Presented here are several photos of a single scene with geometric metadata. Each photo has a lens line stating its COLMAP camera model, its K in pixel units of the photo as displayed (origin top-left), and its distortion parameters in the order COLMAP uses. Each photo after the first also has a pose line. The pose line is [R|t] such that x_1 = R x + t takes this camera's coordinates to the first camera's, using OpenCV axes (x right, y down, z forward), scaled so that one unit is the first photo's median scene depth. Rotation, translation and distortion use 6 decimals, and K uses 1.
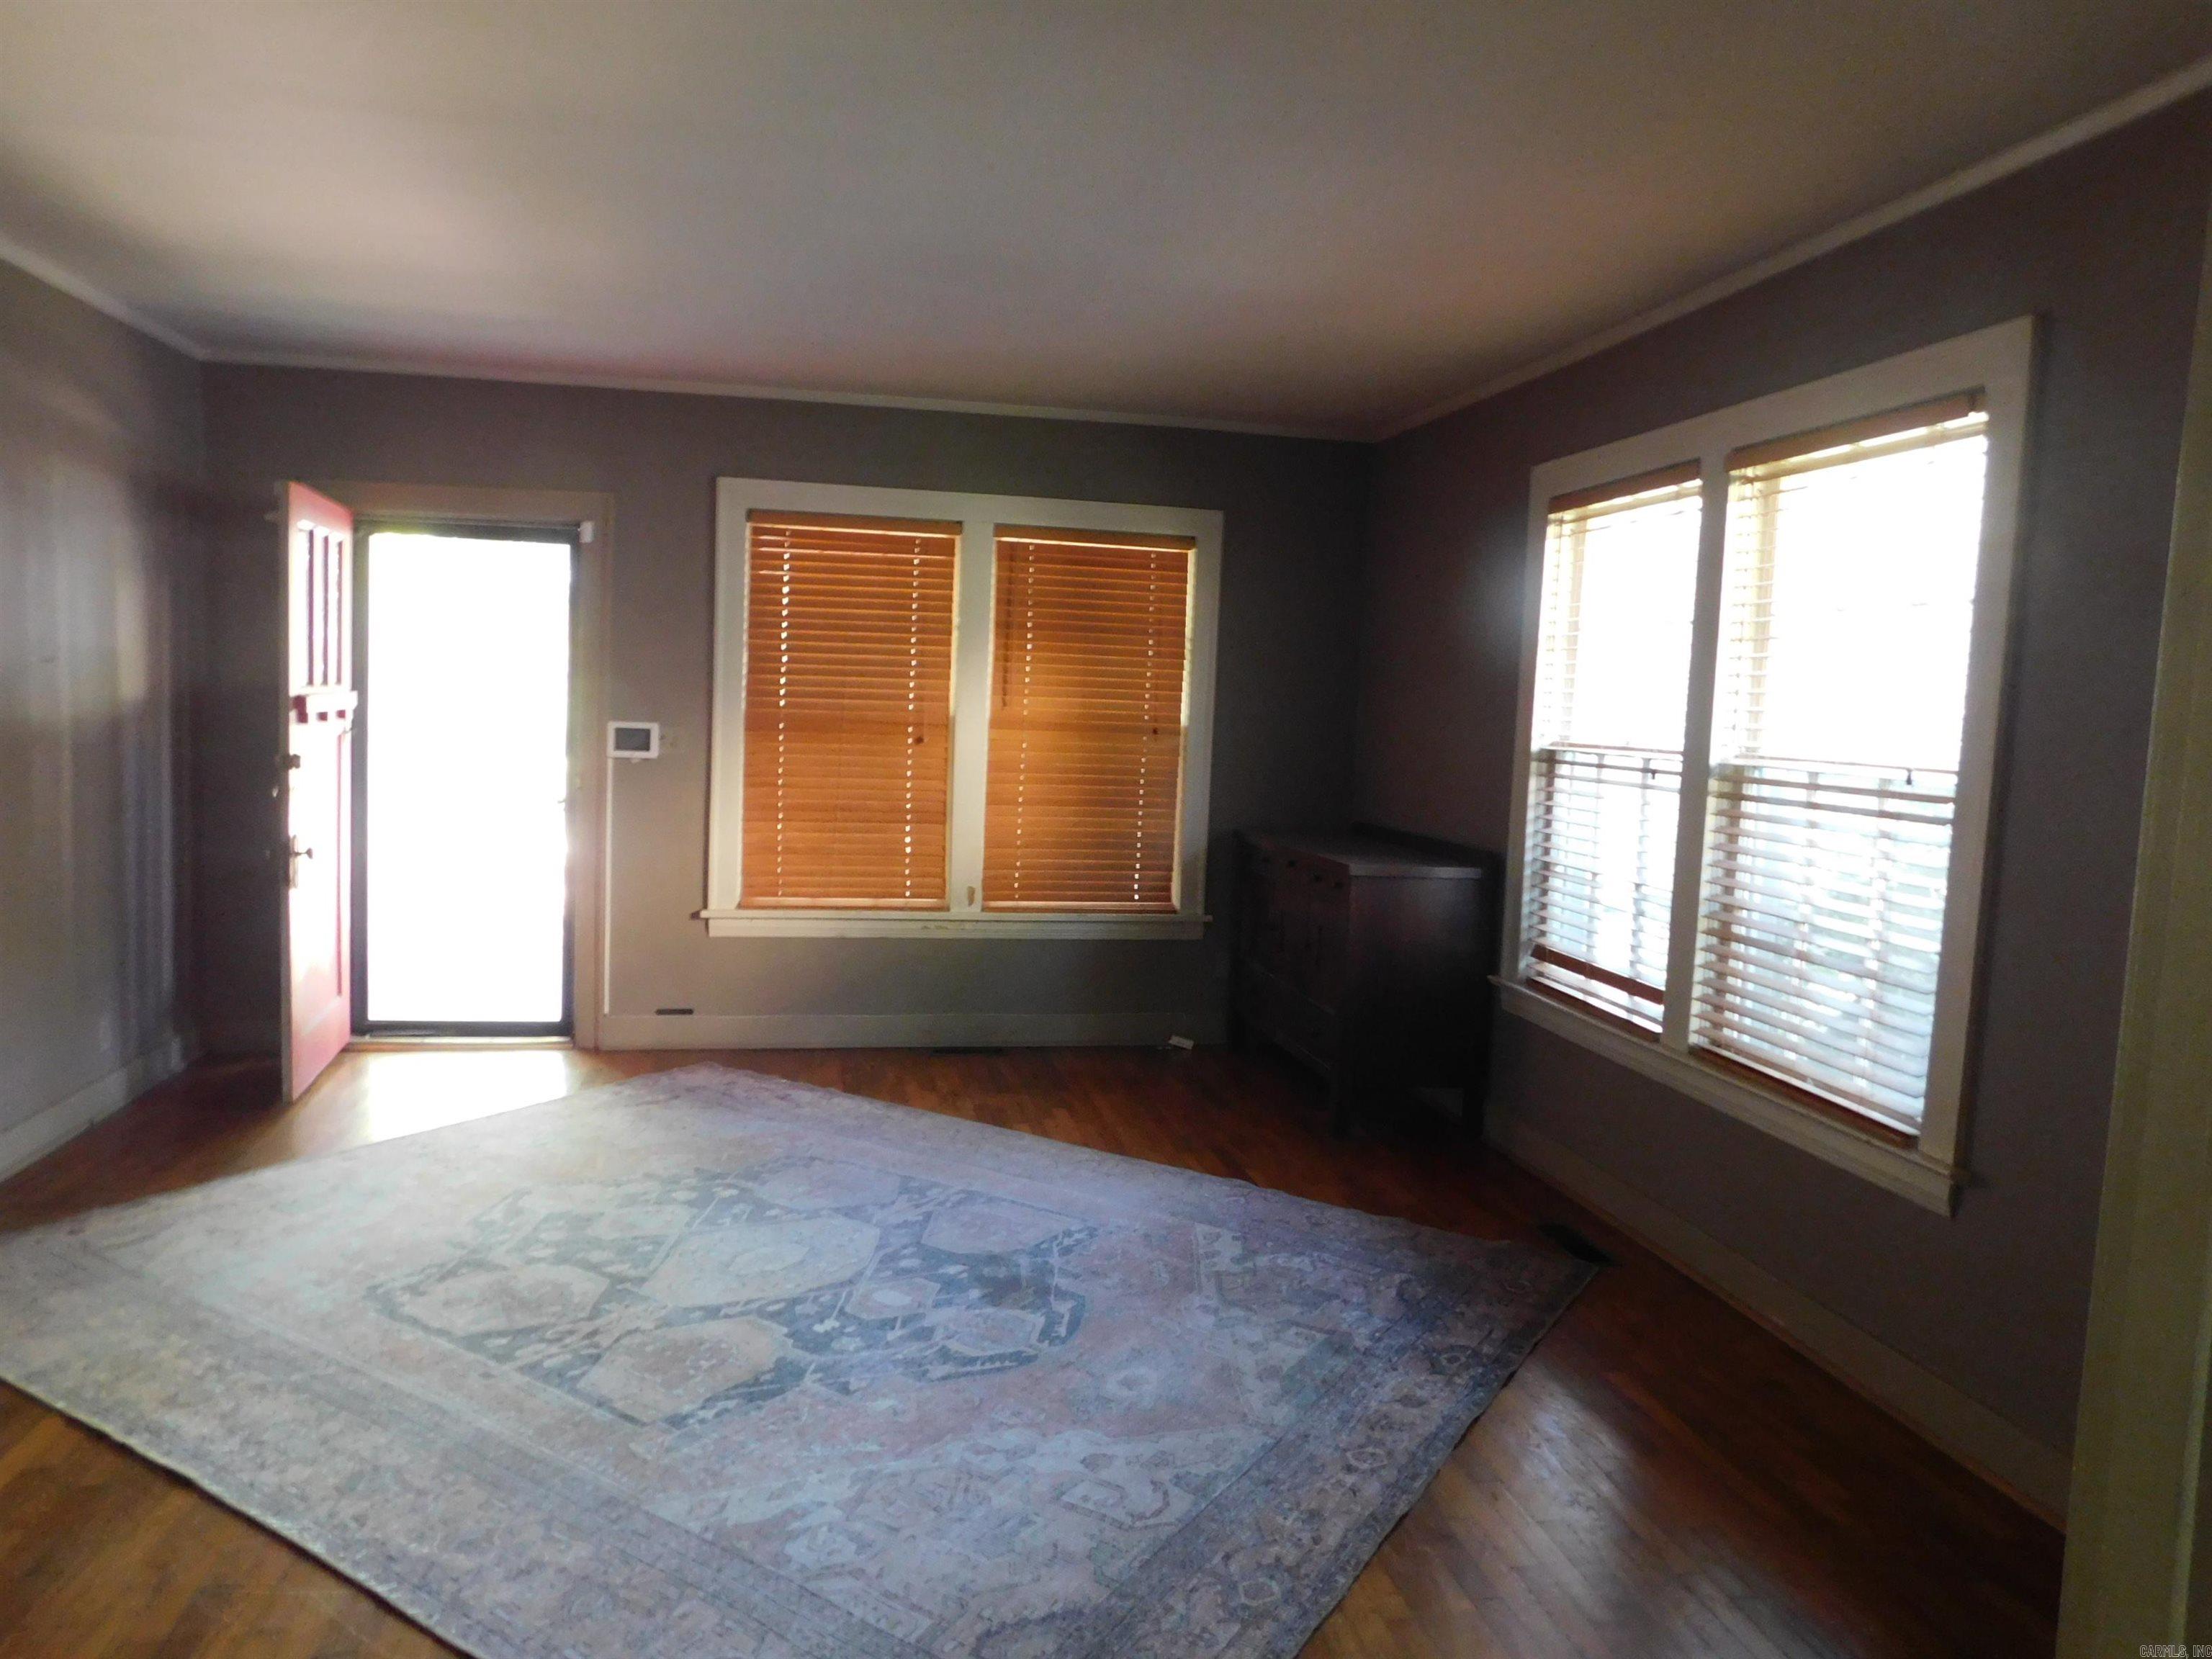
lens RADIAL K [[1468.2, 0, 1110.8], [0, 1468.2, 822.4], [0, 0, 1]] dist [-0.067791, 0.058076]
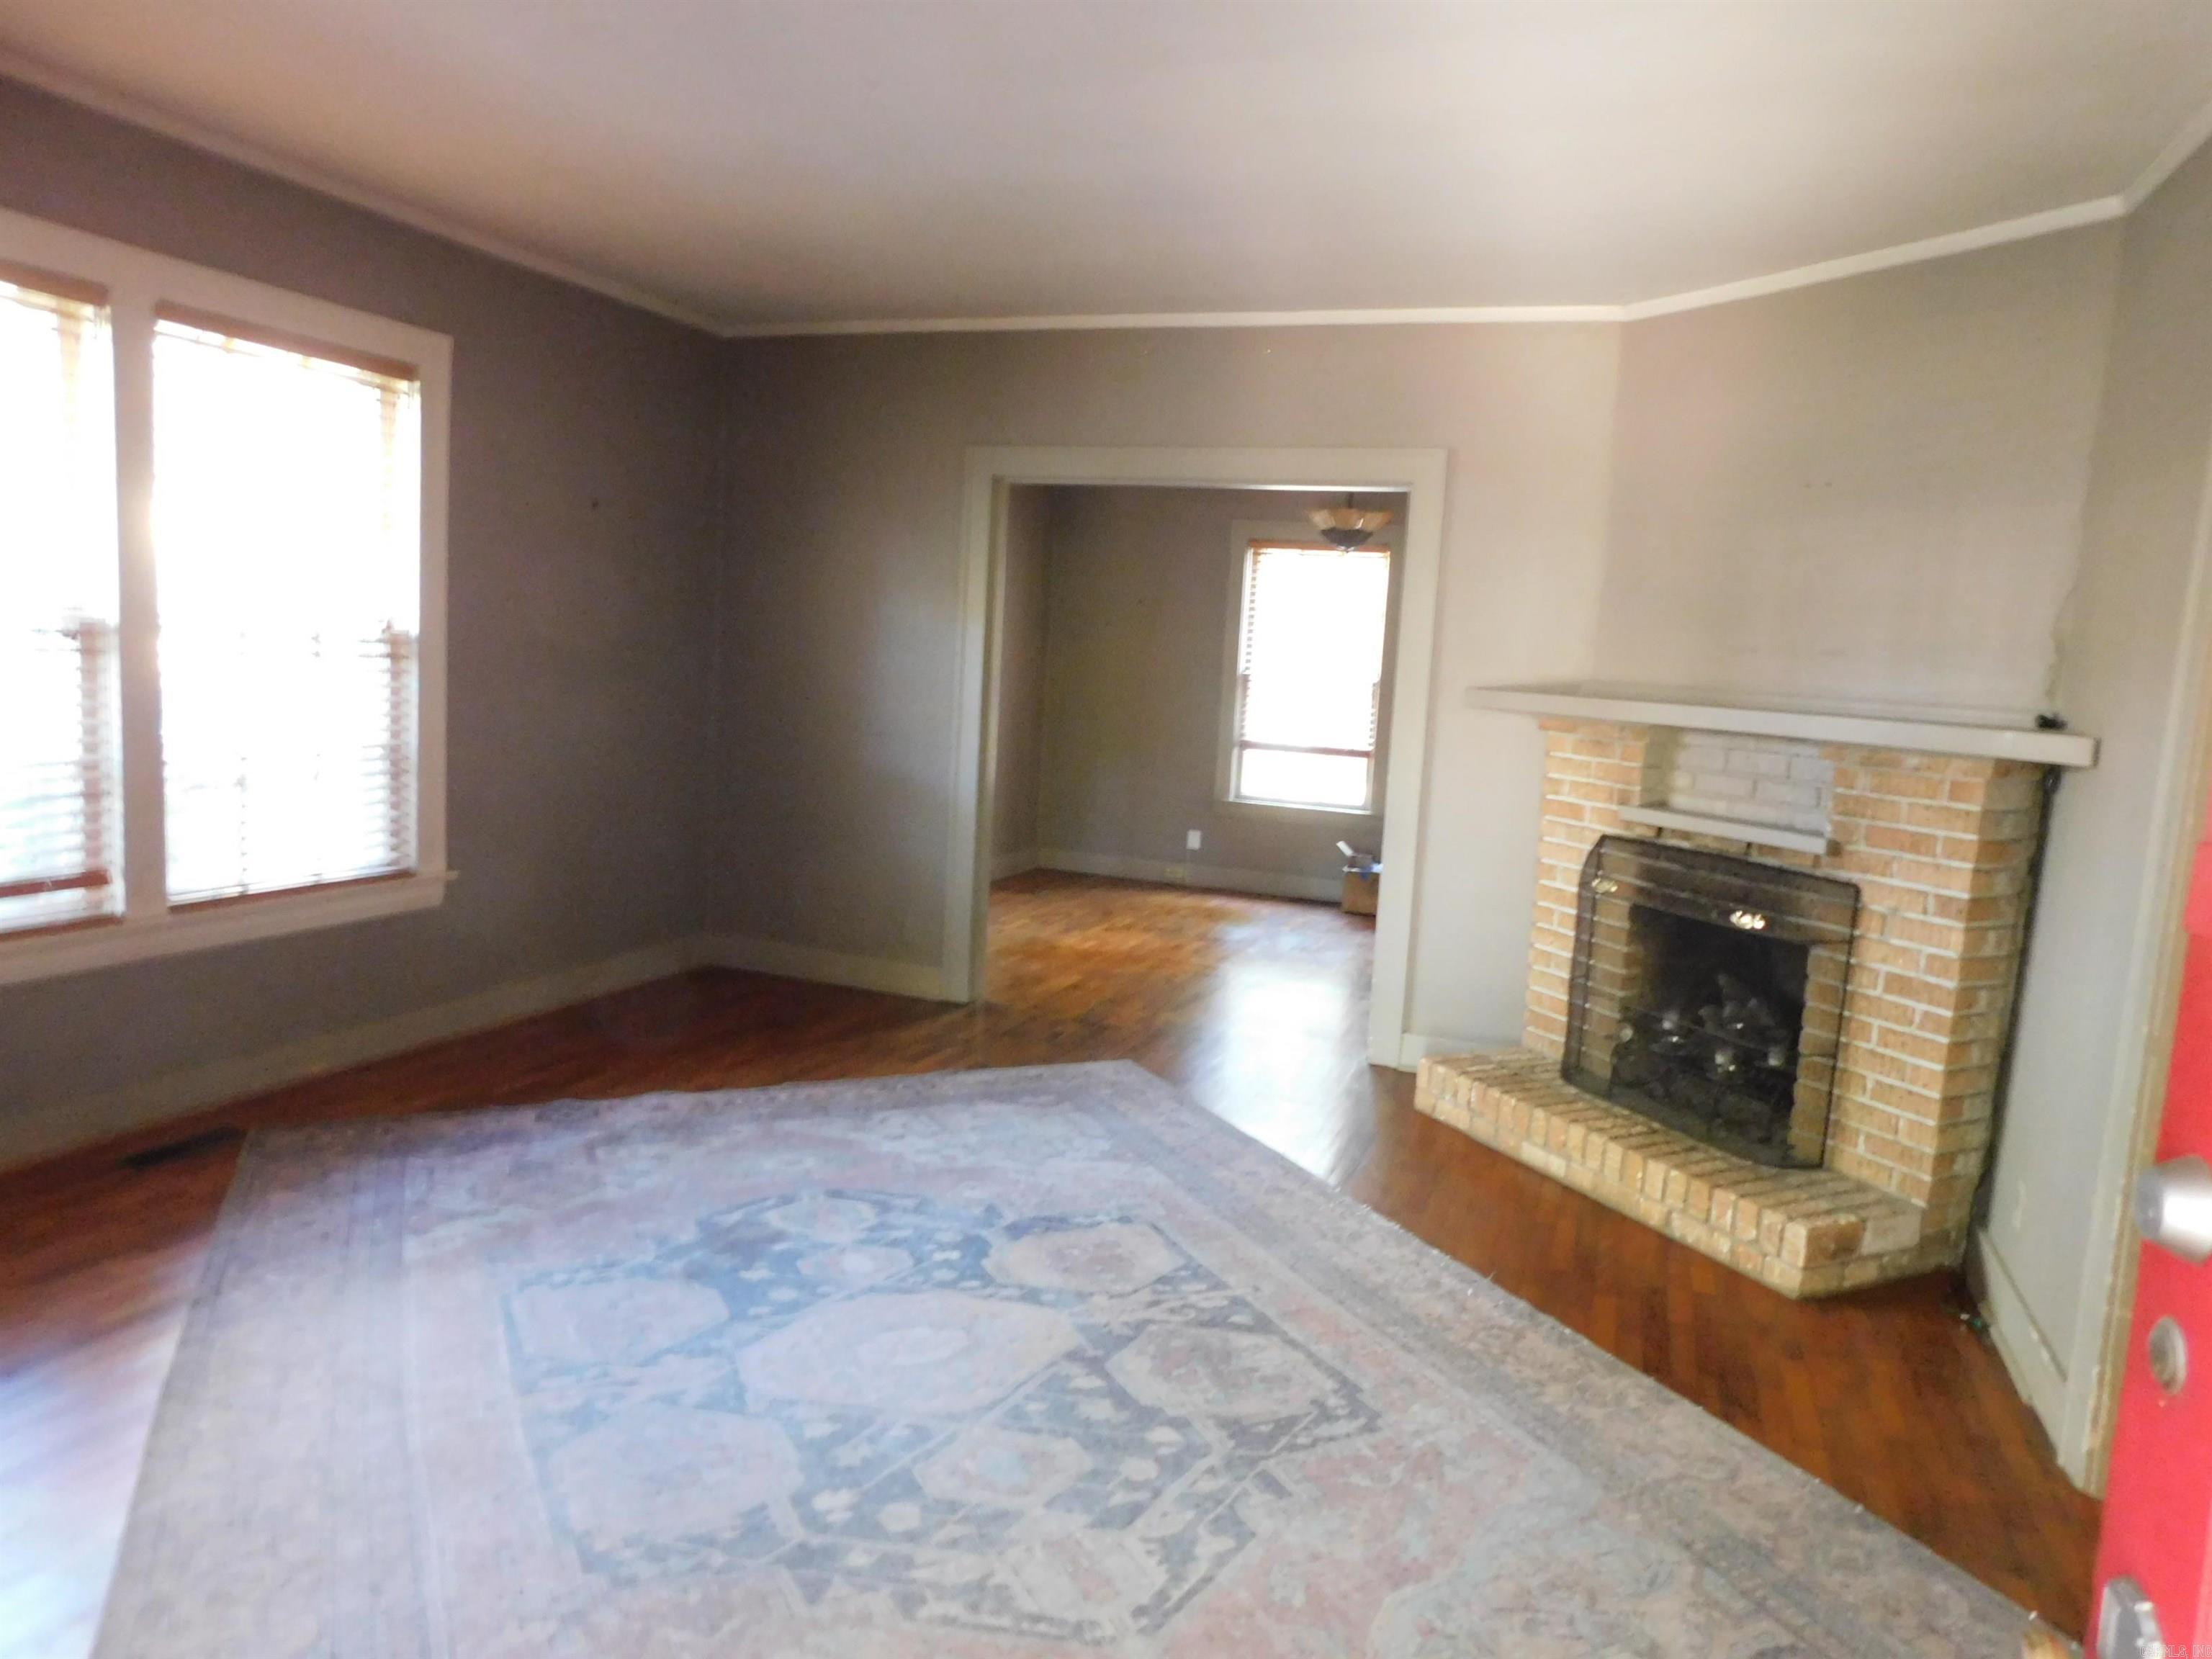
lens RADIAL K [[1468.2, 0, 1110.8], [0, 1468.2, 822.4], [0, 0, 1]] dist [-0.067791, 0.058076]
pose [[-0.844564, -0.155761, 0.512299, -0.789064], [-0.054151, 0.976696, 0.207685, -0.174497], [-0.532710, 0.147662, -0.833316, 1.788809]]
